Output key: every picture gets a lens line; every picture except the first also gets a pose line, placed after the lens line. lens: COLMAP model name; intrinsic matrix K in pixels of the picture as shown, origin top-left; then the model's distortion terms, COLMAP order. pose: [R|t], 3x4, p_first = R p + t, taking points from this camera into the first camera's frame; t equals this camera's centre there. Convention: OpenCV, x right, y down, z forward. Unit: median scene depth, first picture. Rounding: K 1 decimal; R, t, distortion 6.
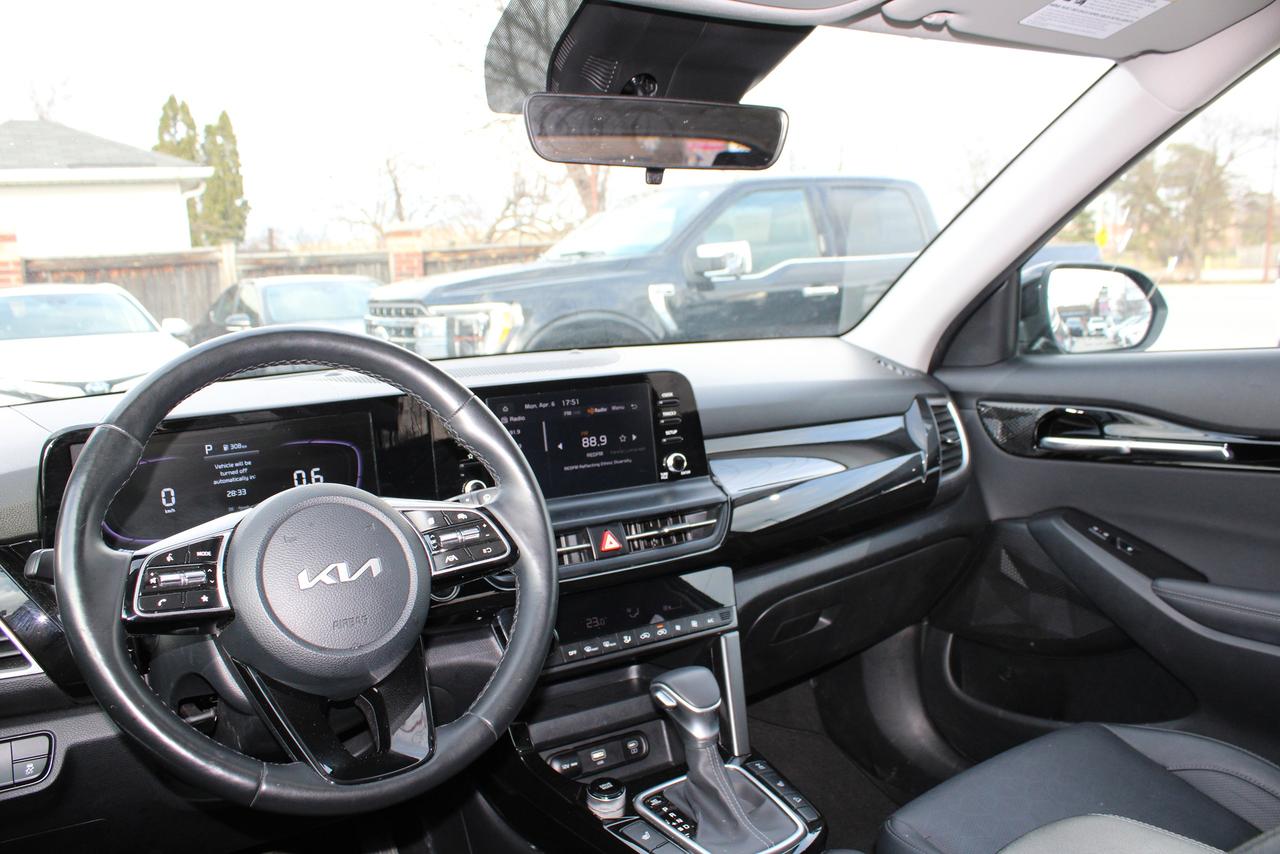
lens RADIAL K [[1062.2, 0, 641.3], [0, 1062.2, 431.4], [0, 0, 1]] dist [-0.151620, 0.085068]
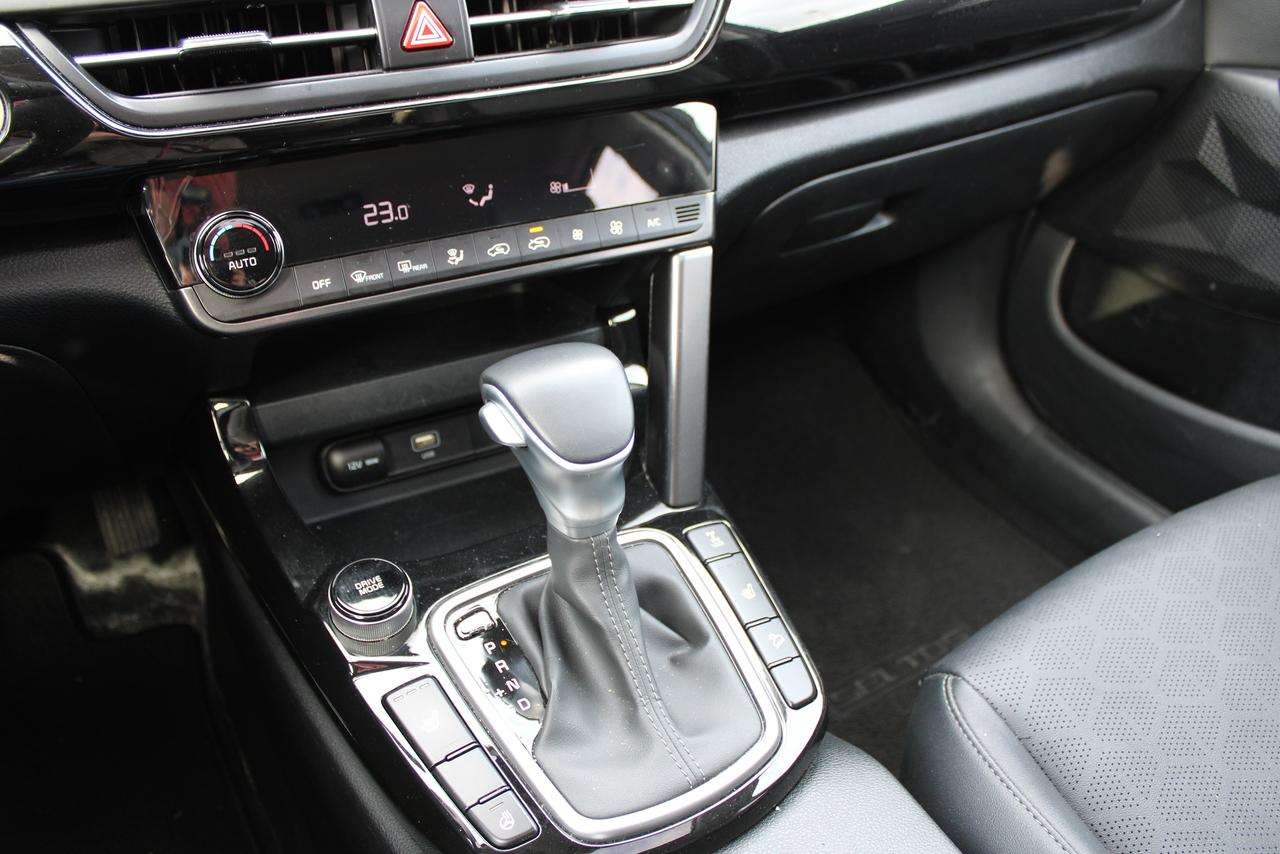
lens RADIAL K [[1062.2, 0, 633.2], [0, 1062.2, 437.8], [0, 0, 1]] dist [-0.151620, 0.085068]
pose [[0.994353, 0.106118, -0.000483, 0.050459], [-0.093127, 0.874794, 0.475461, 0.031701], [0.050878, -0.472731, 0.879737, 0.411401]]
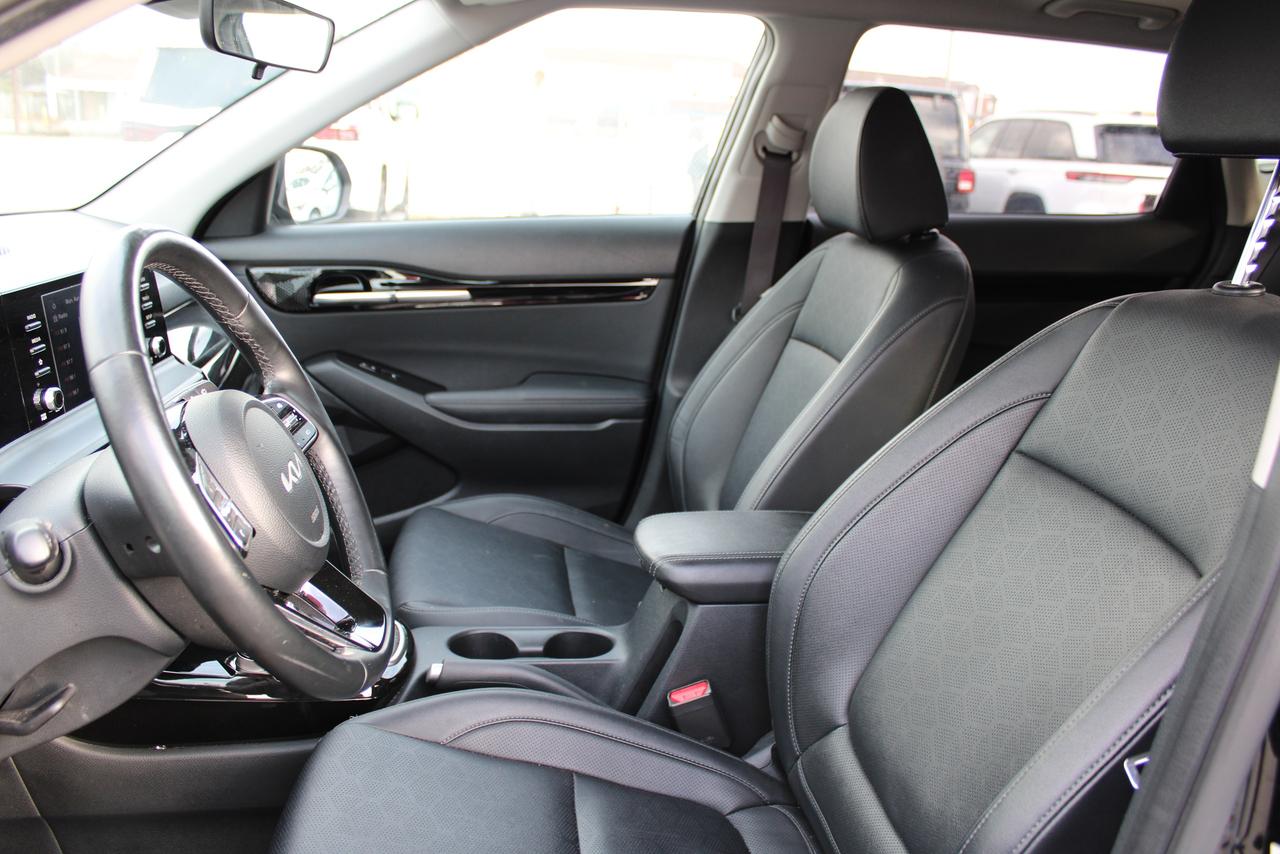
lens RADIAL K [[1062.2, 0, 637.4], [0, 1062.2, 425.2], [0, 0, 1]] dist [-0.151620, 0.085068]
pose [[0.446120, -0.180809, 0.876519, -0.497696], [0.058445, 0.983175, 0.173063, -0.031419], [-0.893063, -0.025979, 0.449181, 0.122262]]
